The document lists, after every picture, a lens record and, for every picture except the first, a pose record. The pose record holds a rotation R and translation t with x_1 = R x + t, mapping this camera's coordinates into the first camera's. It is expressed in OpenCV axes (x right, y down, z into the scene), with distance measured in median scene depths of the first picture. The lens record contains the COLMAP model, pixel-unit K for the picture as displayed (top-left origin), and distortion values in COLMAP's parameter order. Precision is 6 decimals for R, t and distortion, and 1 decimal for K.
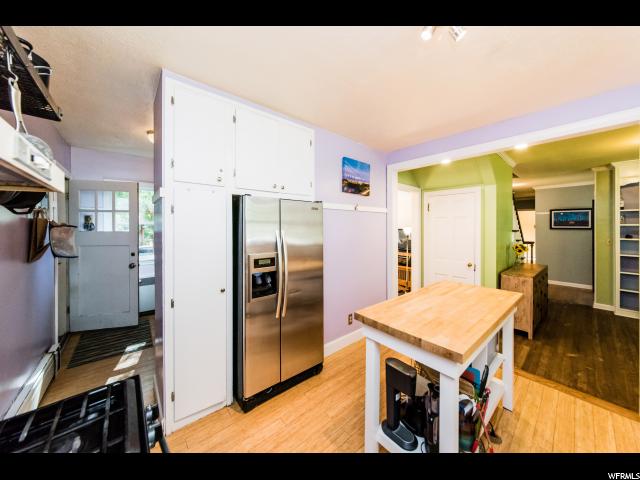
lens RADIAL K [[226.8, 0, 312.7], [0, 226.8, 229.3], [0, 0, 1]] dist [-0.002239, -0.000139]
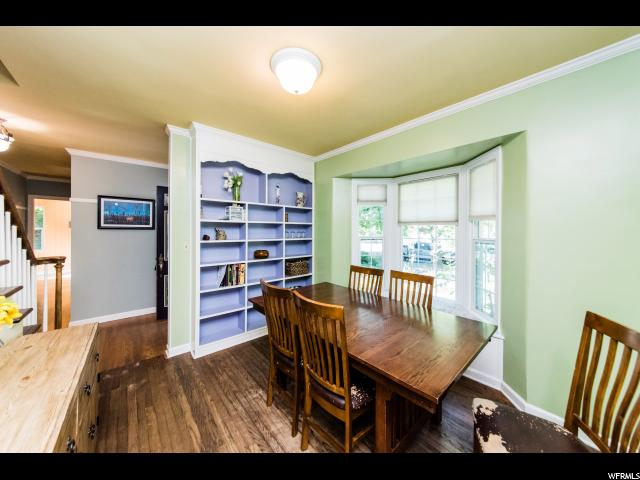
lens RADIAL K [[226.8, 0, 312.7], [0, 226.8, 229.3], [0, 0, 1]] dist [-0.002239, -0.000139]
pose [[-0.003504, 0.007220, 0.999968, 0.680508], [0.010037, 0.999924, -0.007184, 0.012572], [-0.999943, 0.010011, -0.003576, 0.657095]]
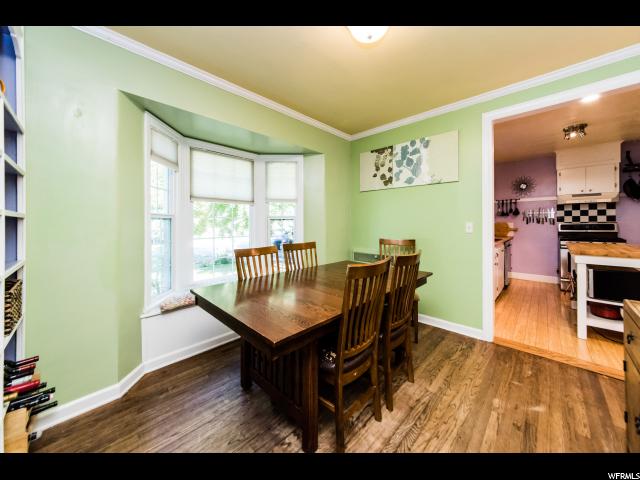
lens RADIAL K [[230.9, 0, 329.4], [0, 230.9, 220.9], [0, 0, 1]] dist [-0.001388, -0.000086]
pose [[-0.992985, 0.001656, -0.118225, 1.194919], [0.001870, 0.999997, -0.001704, 0.055493], [0.118221, -0.001913, -0.992985, 1.042005]]
